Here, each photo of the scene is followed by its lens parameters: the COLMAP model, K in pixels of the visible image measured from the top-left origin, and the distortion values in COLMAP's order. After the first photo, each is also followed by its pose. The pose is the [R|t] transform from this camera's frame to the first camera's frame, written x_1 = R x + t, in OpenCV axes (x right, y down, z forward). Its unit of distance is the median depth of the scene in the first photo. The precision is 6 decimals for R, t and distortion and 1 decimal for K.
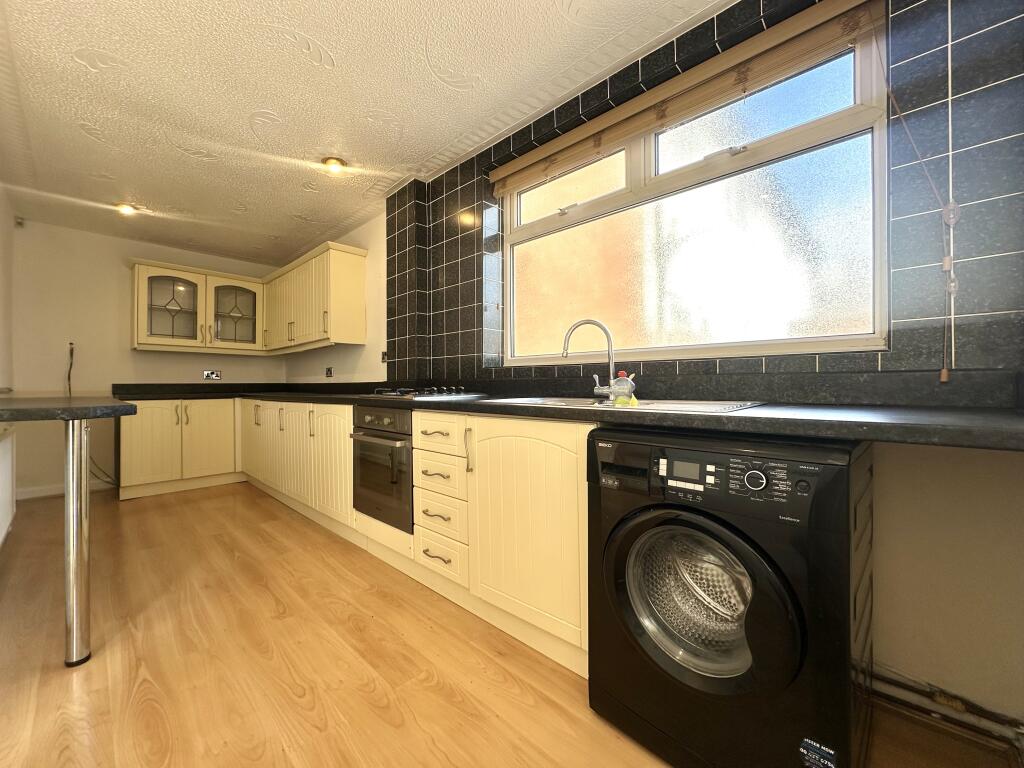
lens RADIAL K [[418.8, 0, 512.0], [0, 418.8, 384.0], [0, 0, 1]] dist [0.001143, 0.000114]
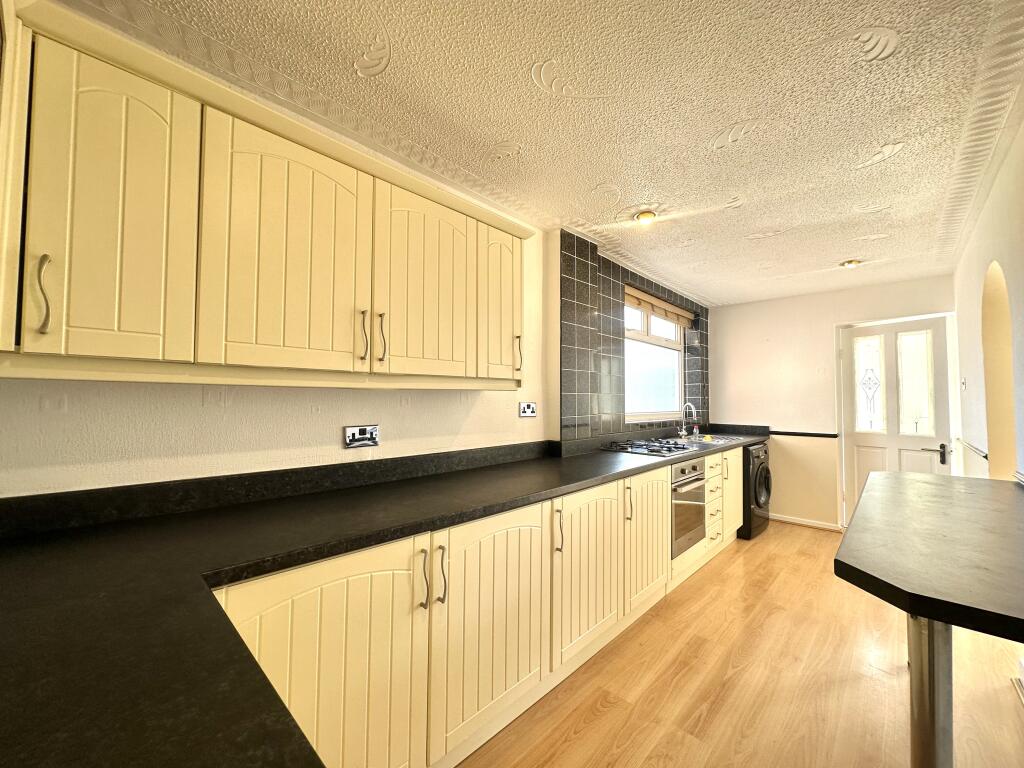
lens RADIAL K [[418.8, 0, 512.0], [0, 418.8, 384.0], [0, 0, 1]] dist [0.001143, 0.000114]
pose [[-0.023062, 0.042374, 0.998836, -1.457914], [-0.009472, 0.999047, -0.042601, -0.109716], [-0.999689, -0.010444, -0.022639, 1.426166]]
